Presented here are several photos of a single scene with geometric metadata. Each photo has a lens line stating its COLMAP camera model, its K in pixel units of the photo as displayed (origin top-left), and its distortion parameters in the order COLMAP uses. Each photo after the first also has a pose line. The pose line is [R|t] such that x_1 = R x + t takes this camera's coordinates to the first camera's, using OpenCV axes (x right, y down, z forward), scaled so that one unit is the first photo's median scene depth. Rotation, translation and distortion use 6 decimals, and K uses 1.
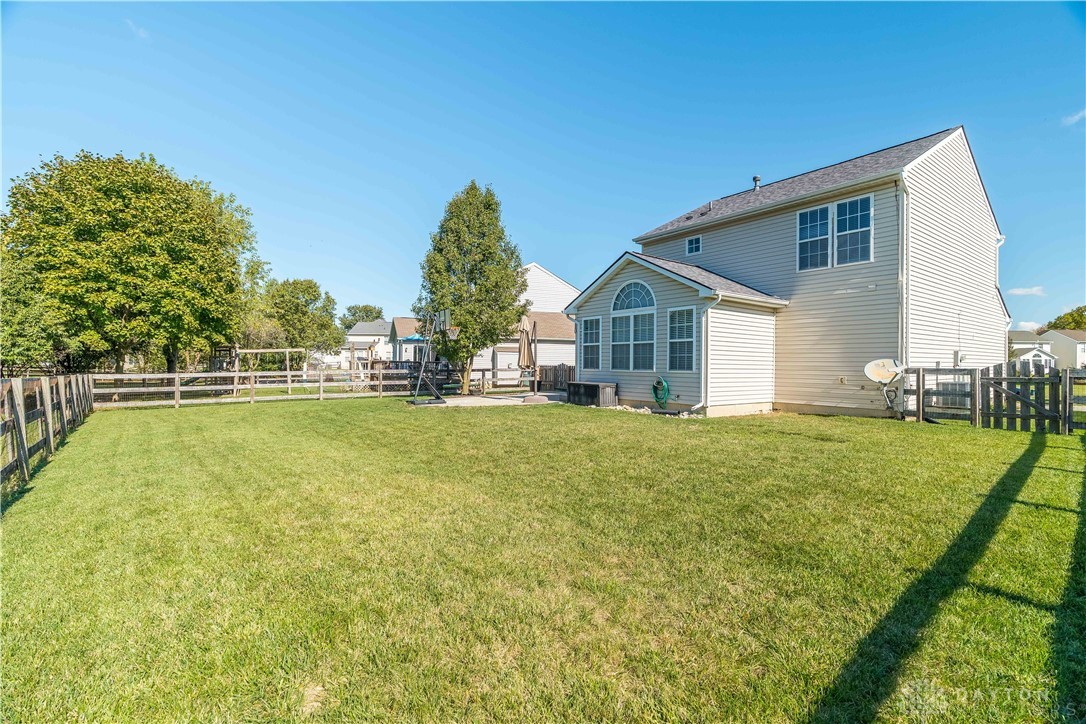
lens RADIAL K [[500.0, 0, 541.0], [0, 500.0, 363.4], [0, 0, 1]] dist [-0.002705, -0.000257]
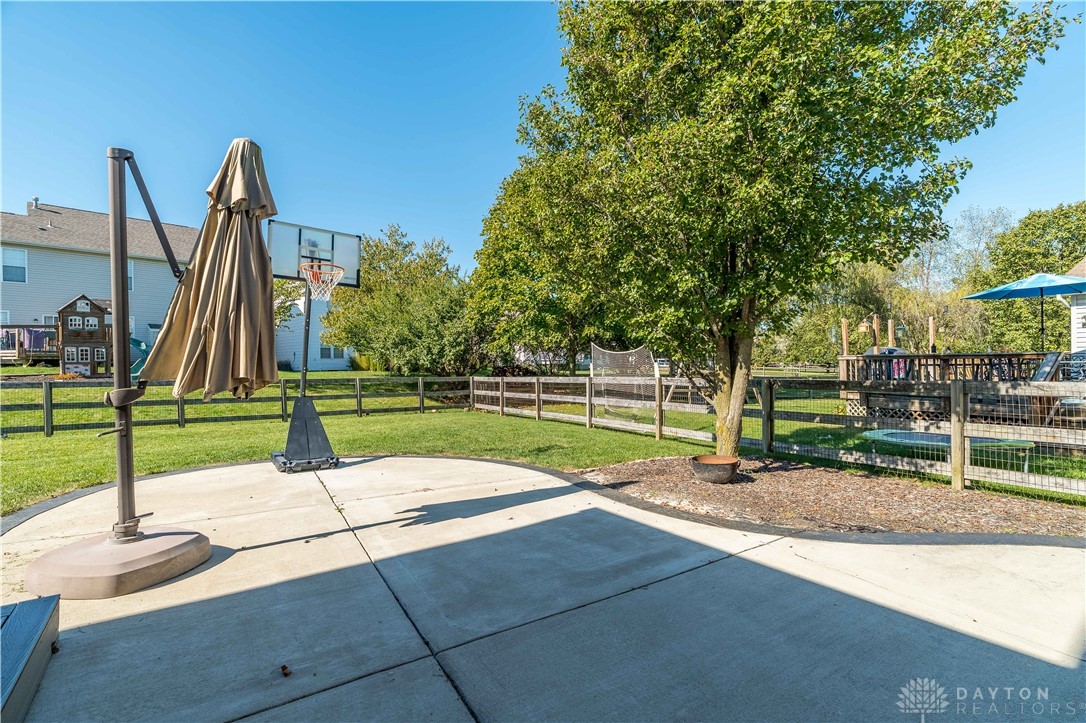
lens RADIAL K [[500.0, 0, 542.0], [0, 500.0, 362.3], [0, 0, 1]] dist [-0.002705, -0.000257]
pose [[-0.022170, -0.007192, -0.999728, 0.138902], [0.013037, 0.999887, -0.007483, -0.000021], [0.999669, -0.013200, -0.022074, 0.828976]]
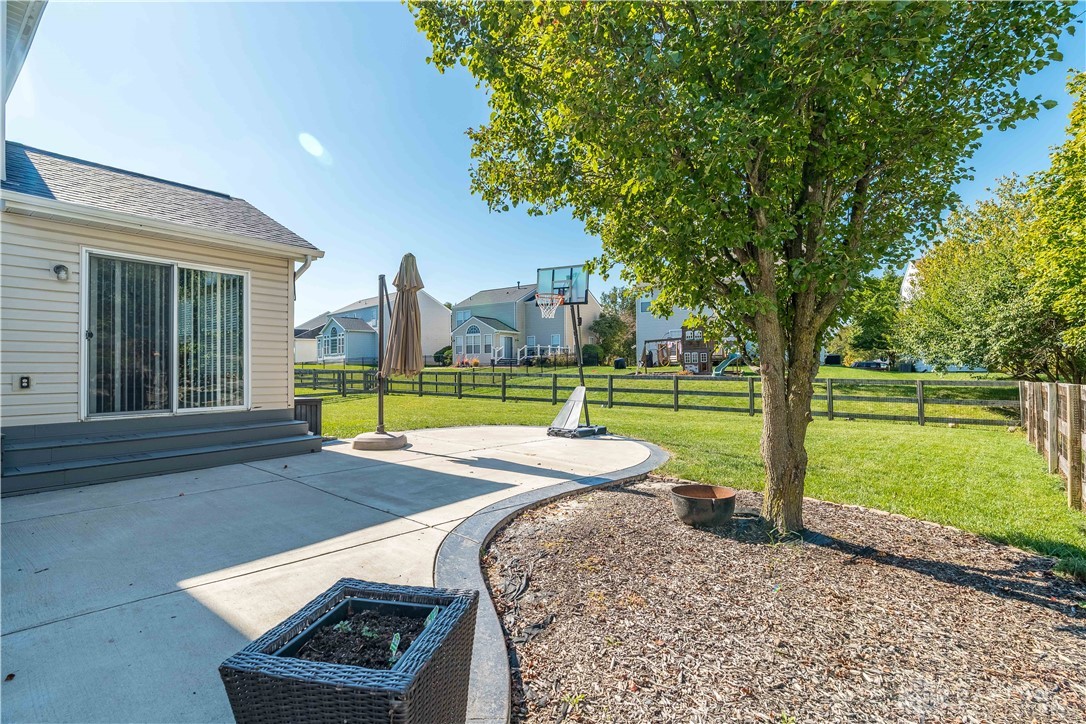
lens RADIAL K [[500.0, 0, 550.3], [0, 500.0, 366.8], [0, 0, 1]] dist [-0.002705, -0.000257]
pose [[-0.963028, -0.000690, -0.269401, -0.014629], [0.002296, 0.999939, -0.010768, 0.004548], [0.269392, -0.010989, -0.962968, 1.071913]]
